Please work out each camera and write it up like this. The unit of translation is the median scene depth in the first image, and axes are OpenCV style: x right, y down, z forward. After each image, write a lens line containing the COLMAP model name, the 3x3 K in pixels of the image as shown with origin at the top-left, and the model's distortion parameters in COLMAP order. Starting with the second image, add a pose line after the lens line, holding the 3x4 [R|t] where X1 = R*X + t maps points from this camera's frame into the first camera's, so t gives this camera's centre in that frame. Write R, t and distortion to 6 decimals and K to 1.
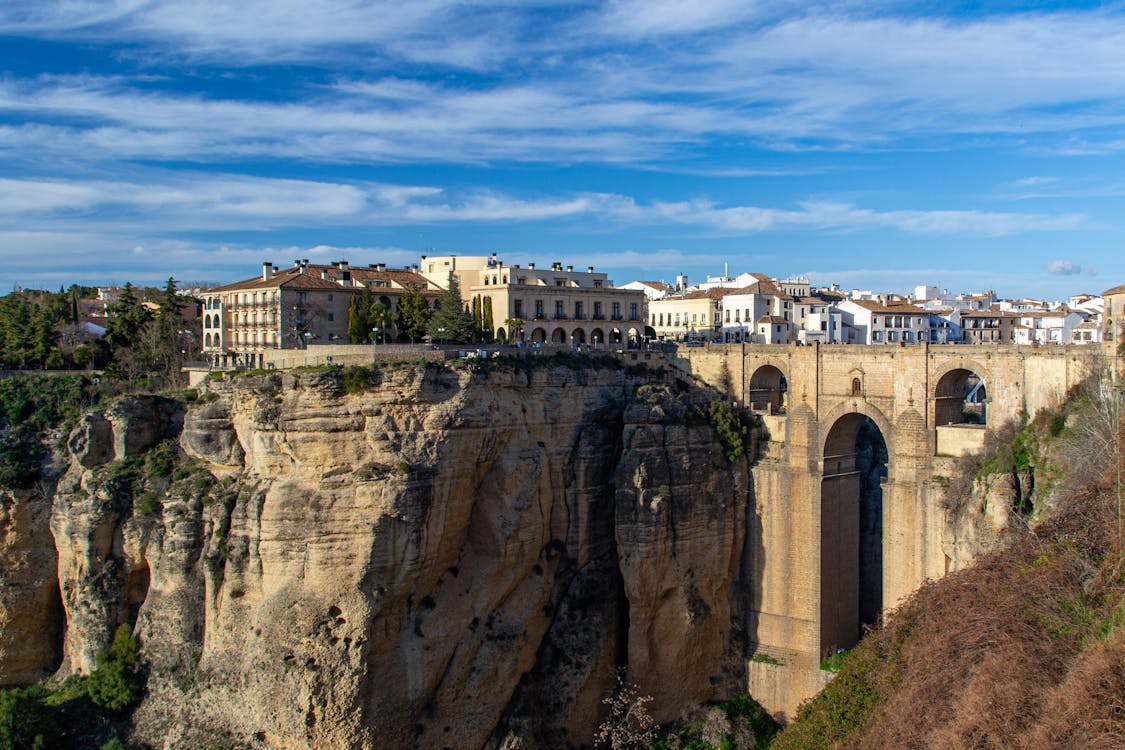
lens RADIAL K [[1044.4, 0, 651.7], [0, 1044.4, 369.9], [0, 0, 1]] dist [-0.008341, -0.001763]
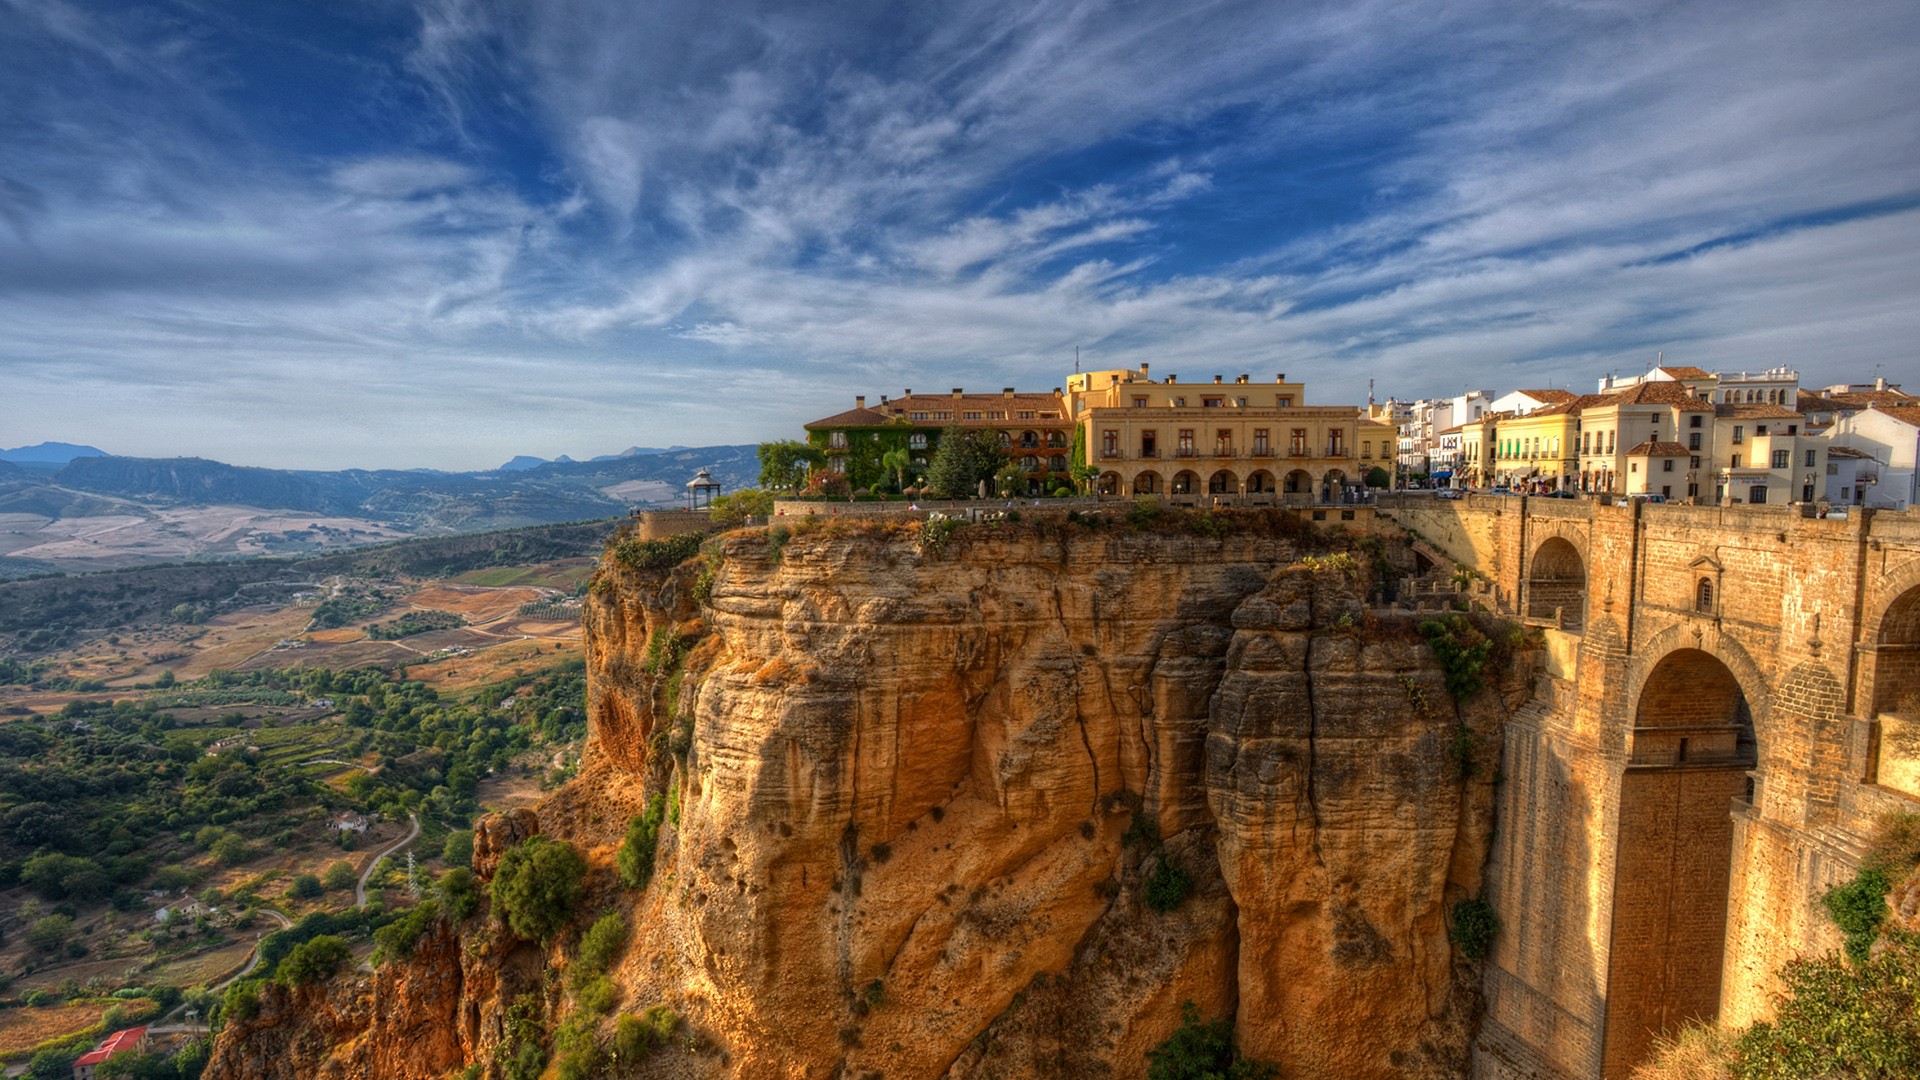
lens RADIAL K [[1001.3, 0, 959.1], [0, 1001.3, 570.6], [0, 0, 1]] dist [-0.072668, 0.031759]
pose [[0.733464, 0.062229, -0.676874, 0.256781], [-0.007566, 0.996486, 0.083415, -0.031106], [0.679686, -0.056060, 0.731358, 0.469178]]
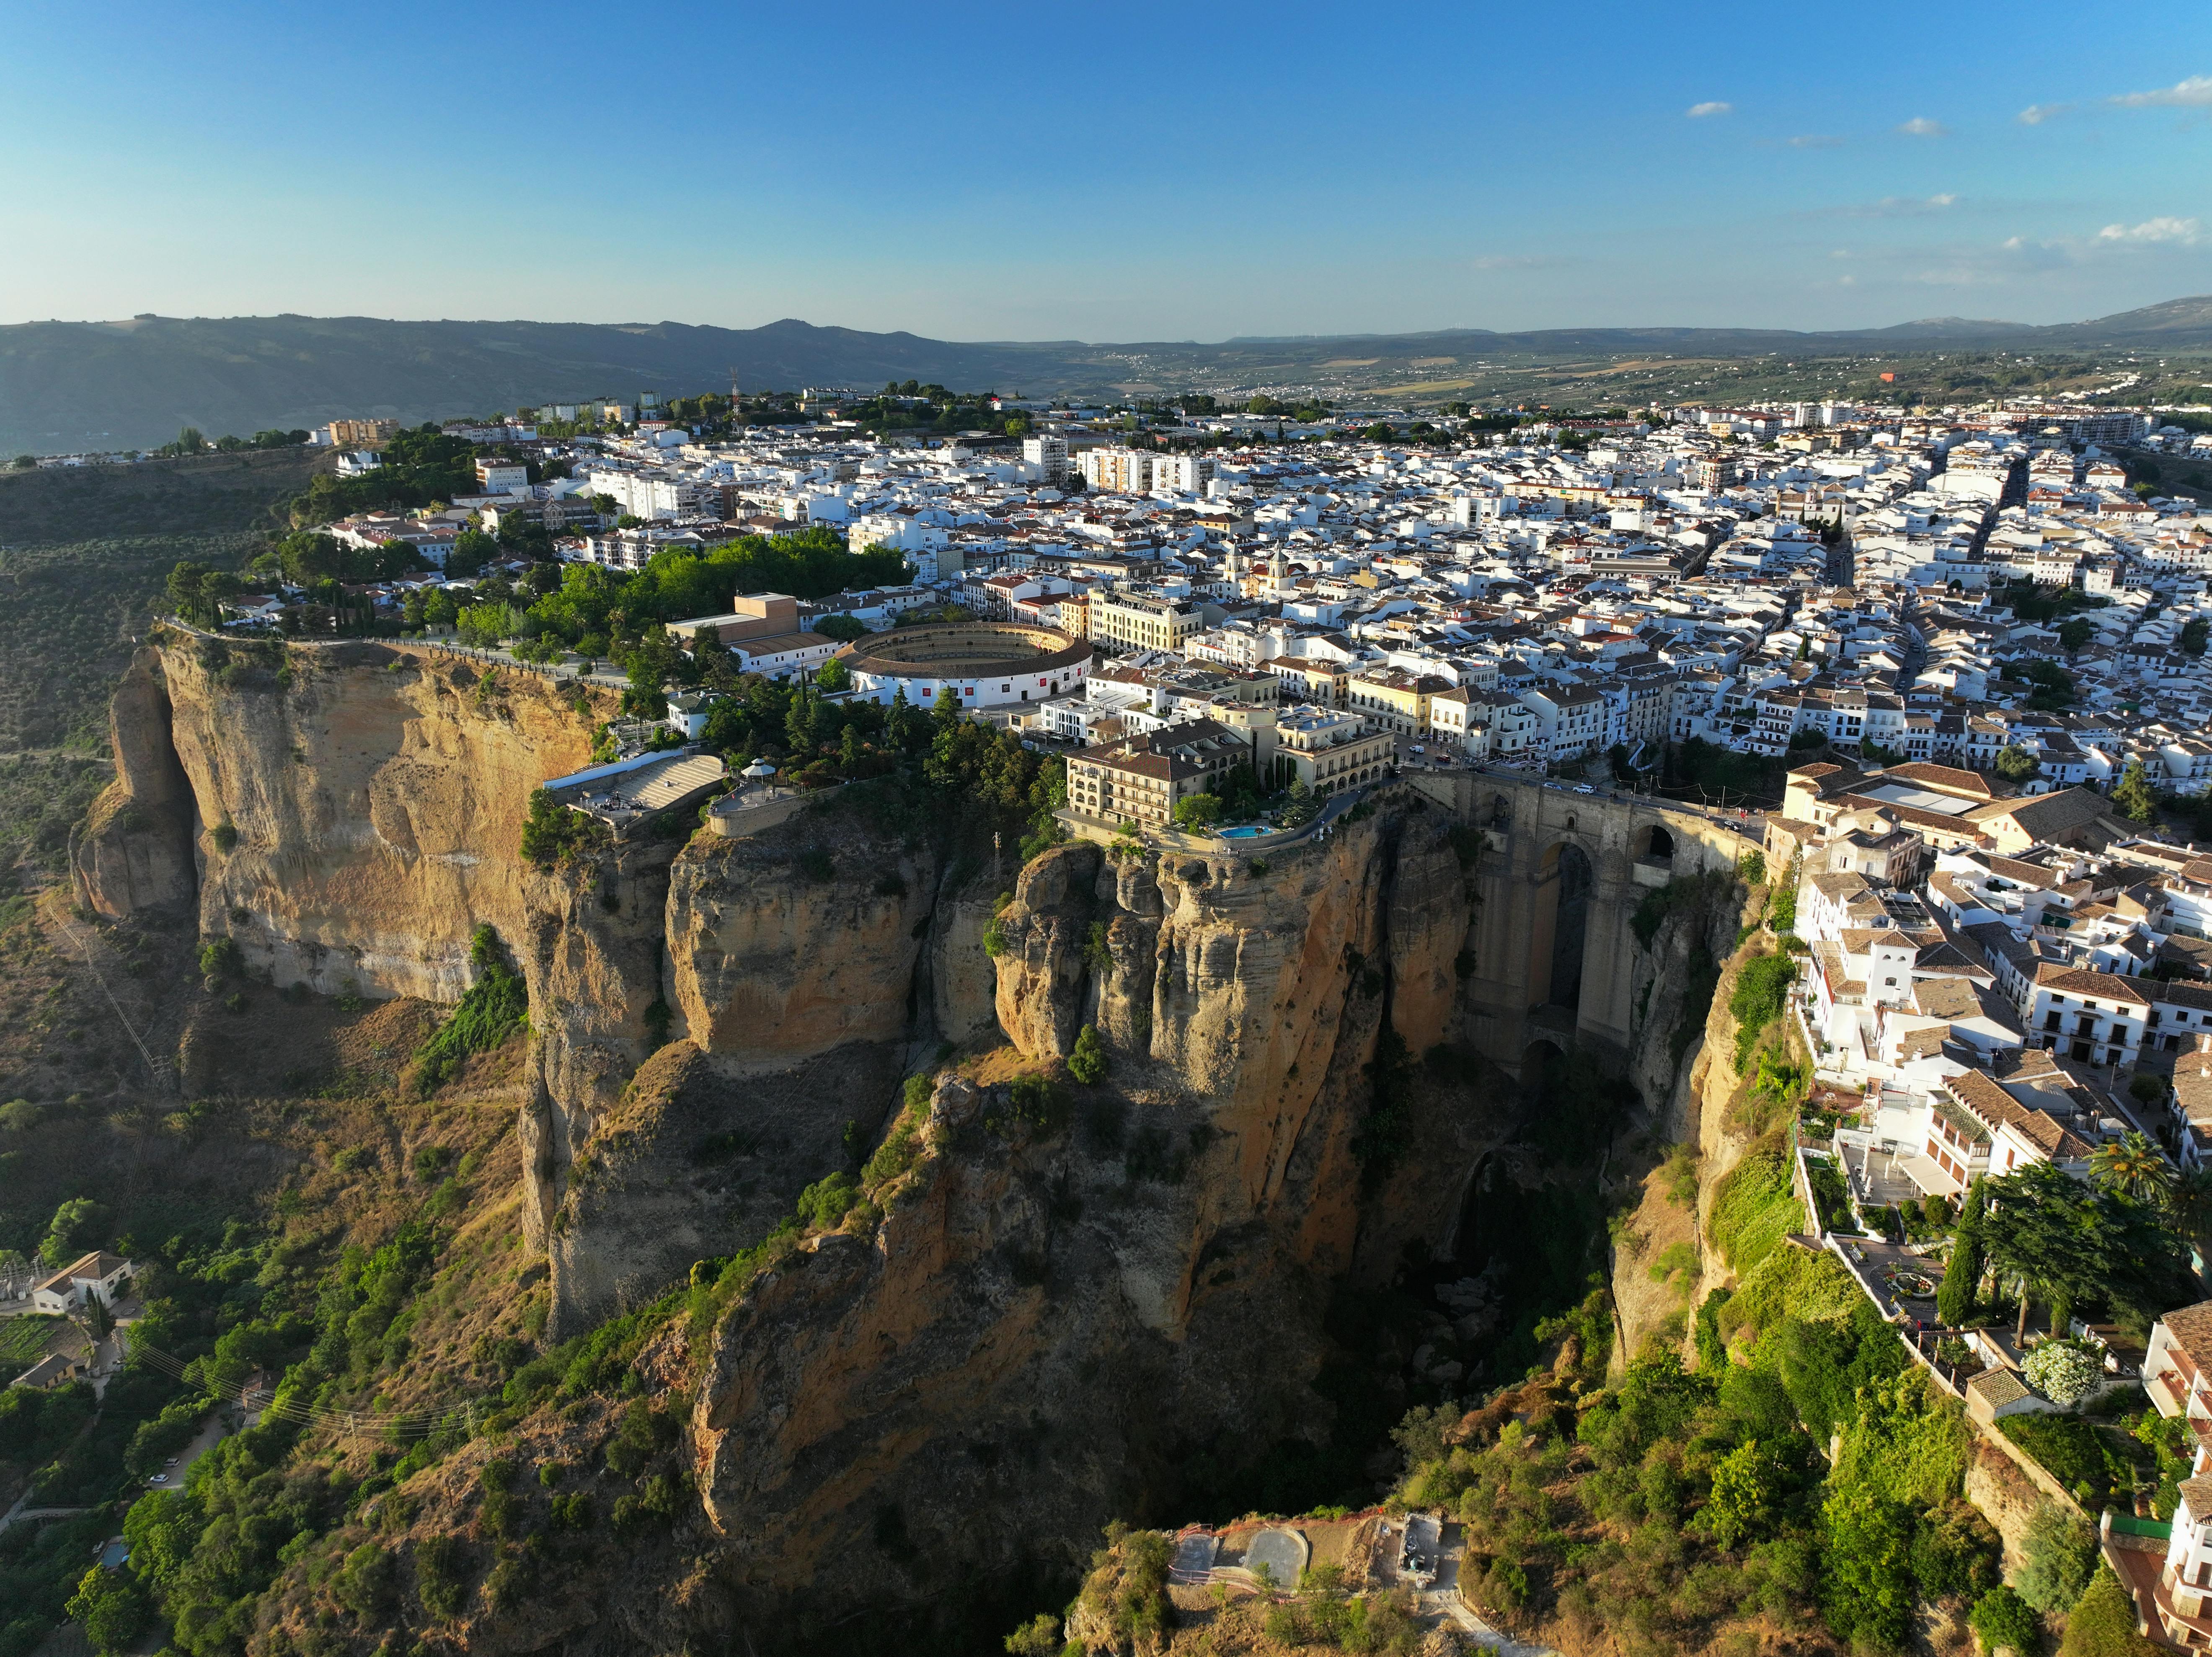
lens RADIAL K [[1595.3, 0, 1135.6], [0, 1595.3, 824.4], [0, 0, 1]] dist [0.088211, -0.108566]
pose [[0.997420, -0.015850, 0.070009, -0.515414], [-0.003791, 0.962324, 0.271878, -0.555789], [-0.071681, -0.271442, 0.959782, -0.943657]]
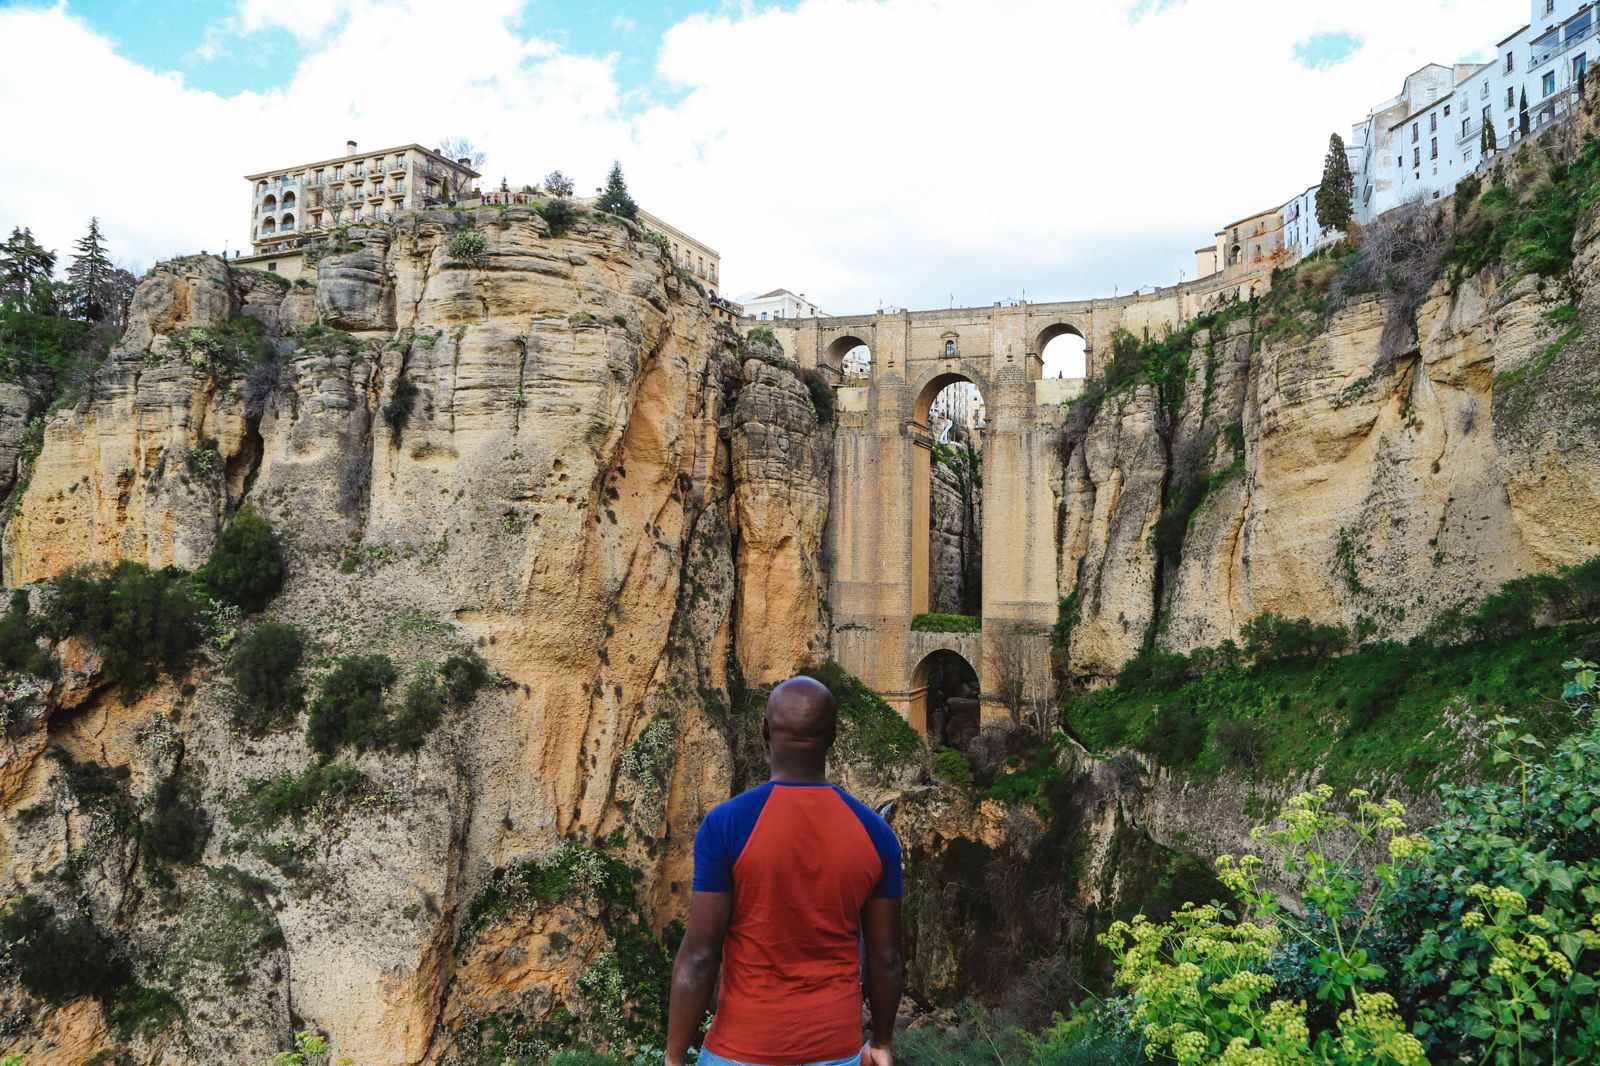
lens RADIAL K [[1128.5, 0, 809.7], [0, 1128.5, 536.3], [0, 0, 1]] dist [-0.096220, 0.002231]
pose [[0.914223, 0.023931, 0.404504, -0.394425], [-0.002268, 0.998541, -0.053951, 0.274183], [-0.405205, 0.048406, 0.912944, 0.051183]]
